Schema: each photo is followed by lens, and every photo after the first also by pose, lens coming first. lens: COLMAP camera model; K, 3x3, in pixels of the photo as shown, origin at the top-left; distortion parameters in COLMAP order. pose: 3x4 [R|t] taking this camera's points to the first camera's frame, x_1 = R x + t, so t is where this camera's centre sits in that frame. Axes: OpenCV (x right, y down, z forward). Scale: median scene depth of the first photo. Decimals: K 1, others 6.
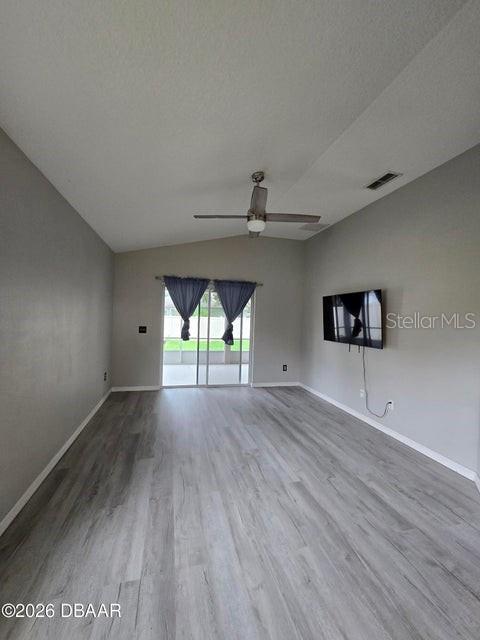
lens RADIAL K [[260.5, 0, 240.0], [0, 260.5, 320.0], [0, 0, 1]] dist [-0.000156, -0.000509]
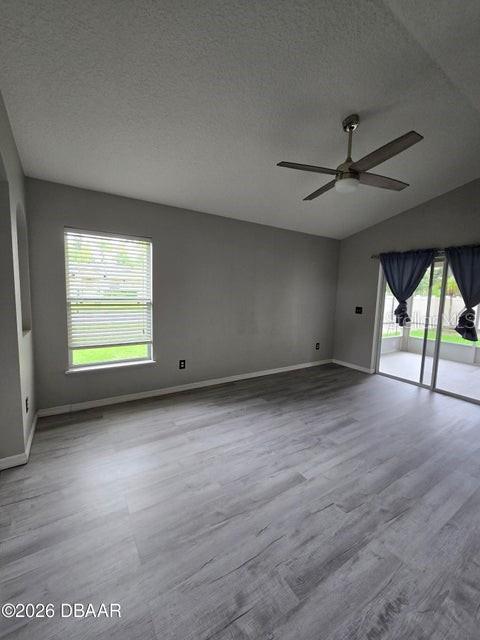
lens RADIAL K [[260.5, 0, 240.0], [0, 260.5, 320.0], [0, 0, 1]] dist [-0.000156, -0.000509]
pose [[0.319755, 0.088599, -0.943349, 0.875769], [-0.031856, 0.996061, 0.082752, 0.010939], [0.946964, 0.003590, 0.321318, 0.458869]]
